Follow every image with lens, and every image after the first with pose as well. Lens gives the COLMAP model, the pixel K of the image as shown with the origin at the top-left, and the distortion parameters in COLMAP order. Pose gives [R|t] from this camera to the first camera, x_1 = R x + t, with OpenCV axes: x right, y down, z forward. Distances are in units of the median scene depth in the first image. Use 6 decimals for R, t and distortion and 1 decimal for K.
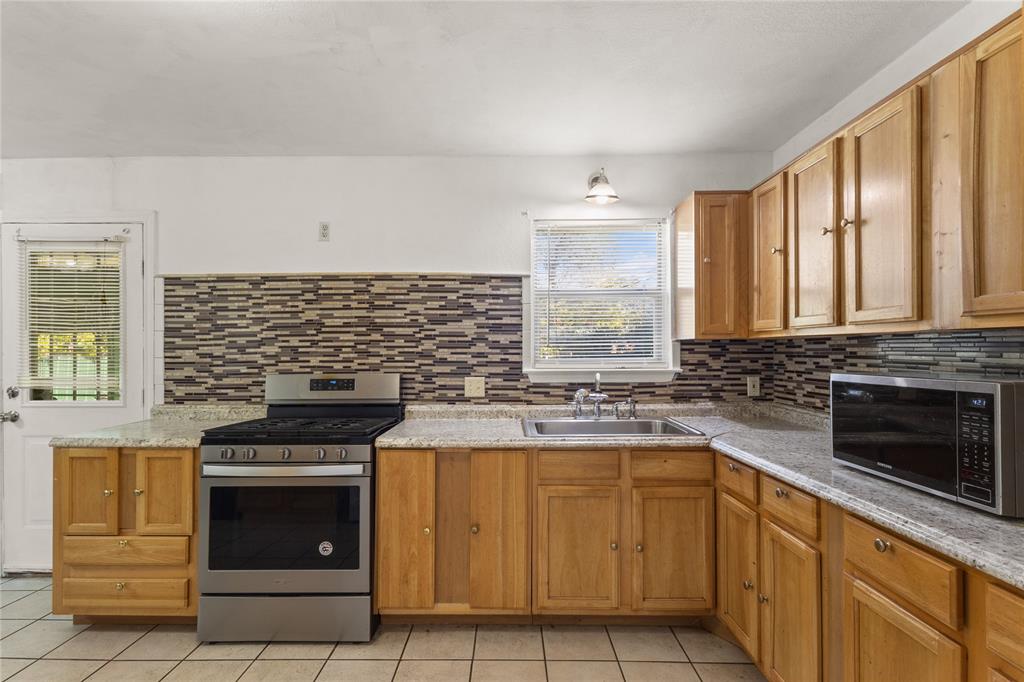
lens RADIAL K [[472.9, 0, 501.7], [0, 472.9, 352.6], [0, 0, 1]] dist [-0.000089, 0.001760]
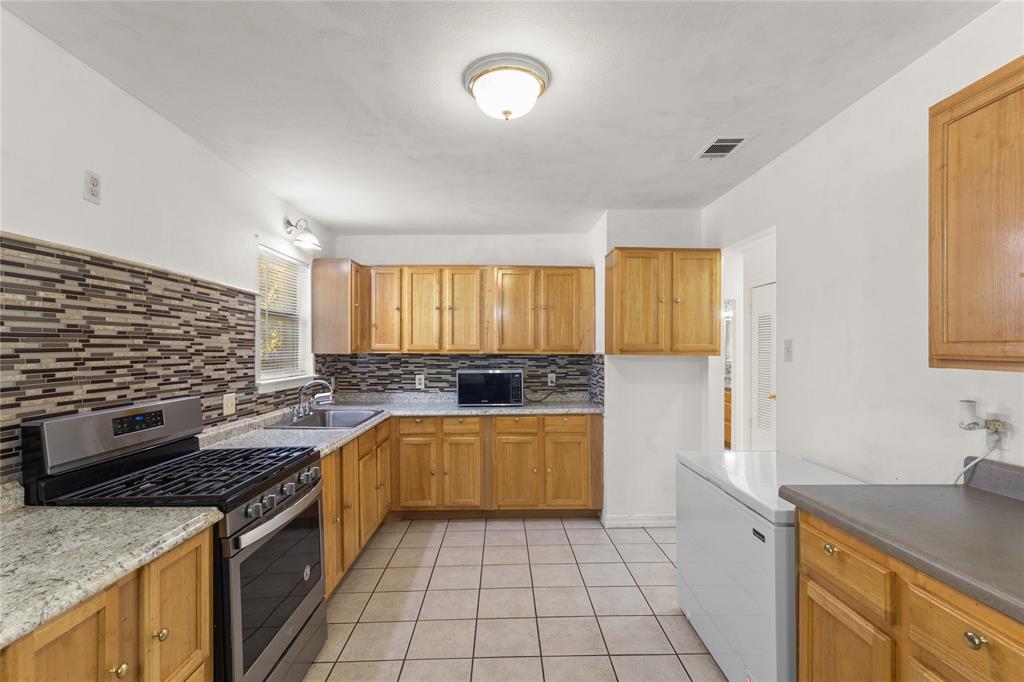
lens RADIAL K [[472.9, 0, 508.2], [0, 472.9, 350.4], [0, 0, 1]] dist [-0.000089, 0.001760]
pose [[-0.019076, 0.000243, 0.999818, -1.024324], [0.003379, 0.999994, -0.000178, -0.034342], [-0.999812, 0.003375, -0.019077, 0.453406]]
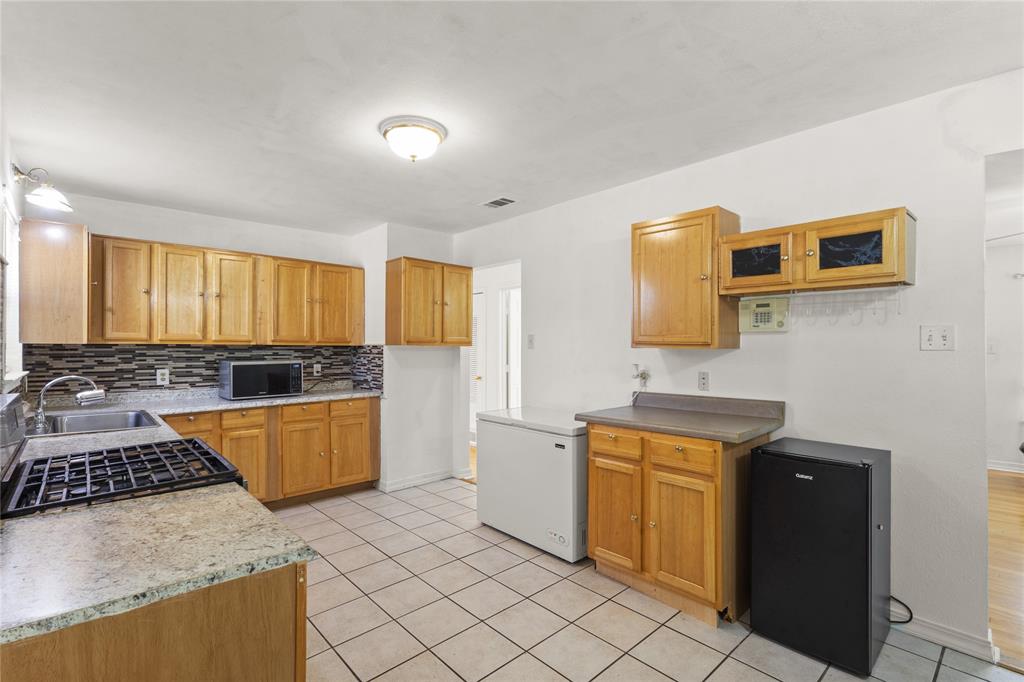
lens RADIAL K [[472.9, 0, 505.7], [0, 472.9, 348.6], [0, 0, 1]] dist [-0.000089, 0.001760]
pose [[-0.676220, -0.003366, 0.736692, -1.115503], [0.001625, 0.999980, 0.006061, -0.020059], [-0.736698, 0.005295, -0.676202, 0.914747]]
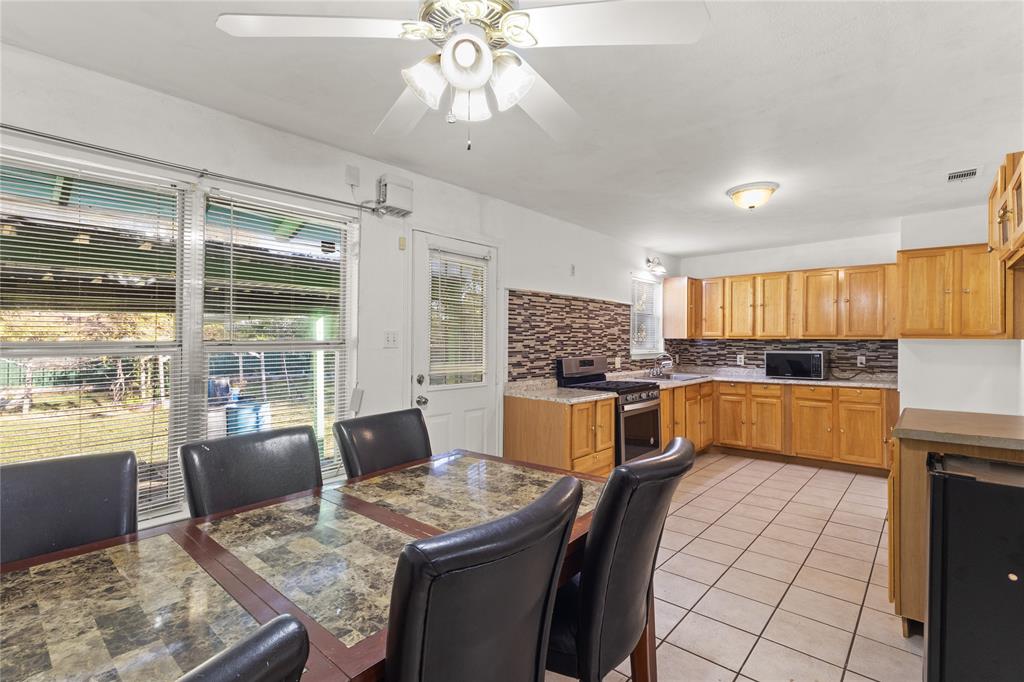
lens RADIAL K [[472.9, 0, 508.3], [0, 472.9, 345.1], [0, 0, 1]] dist [-0.000089, 0.001760]
pose [[0.662716, -0.001752, 0.748869, -1.744655], [-0.003059, 0.999983, 0.005046, -0.004880], [-0.748864, -0.005635, 0.662699, 0.085004]]
